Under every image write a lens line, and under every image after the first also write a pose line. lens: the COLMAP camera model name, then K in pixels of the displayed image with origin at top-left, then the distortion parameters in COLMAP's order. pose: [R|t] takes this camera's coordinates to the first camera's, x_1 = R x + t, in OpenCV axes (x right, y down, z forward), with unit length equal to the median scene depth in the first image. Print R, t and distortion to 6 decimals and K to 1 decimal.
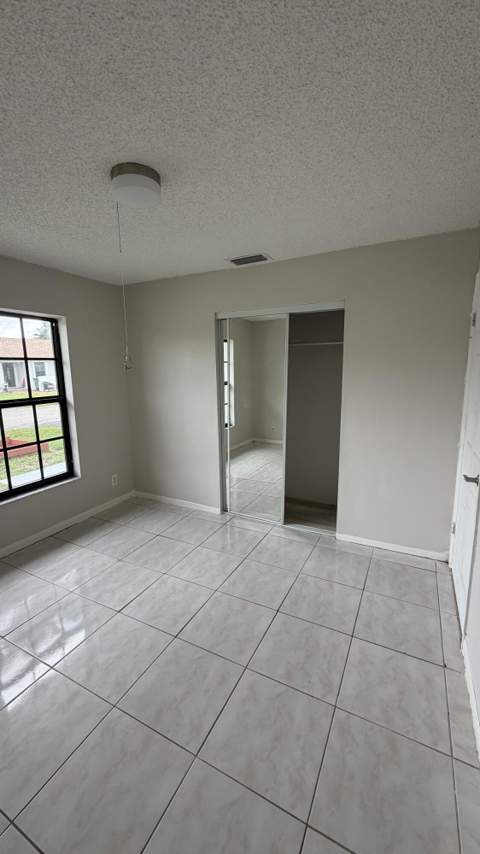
lens RADIAL K [[342.2, 0, 239.0], [0, 342.2, 424.1], [0, 0, 1]] dist [0.001504, 0.000363]
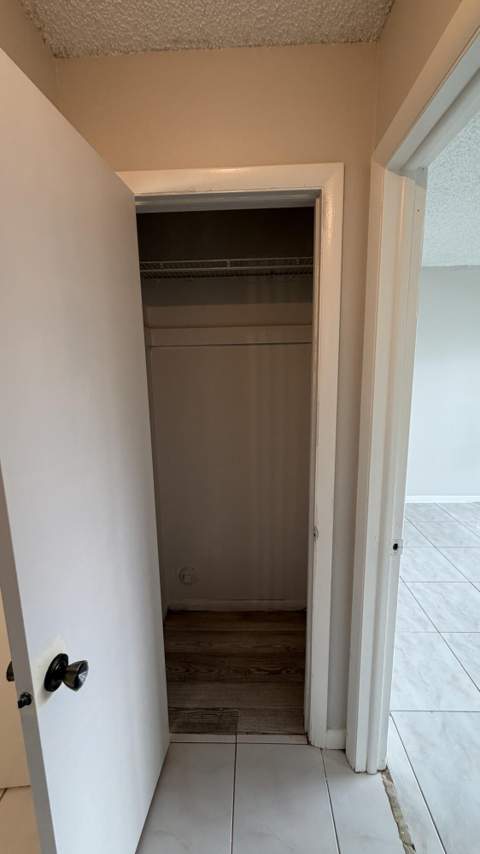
lens RADIAL K [[342.2, 0, 236.9], [0, 342.2, 424.8], [0, 0, 1]] dist [0.001504, 0.000363]
pose [[-0.905459, 0.112989, -0.409117, 0.684935], [-0.033857, 0.941615, 0.334986, -0.143437], [0.423080, 0.317168, -0.848768, 0.751860]]
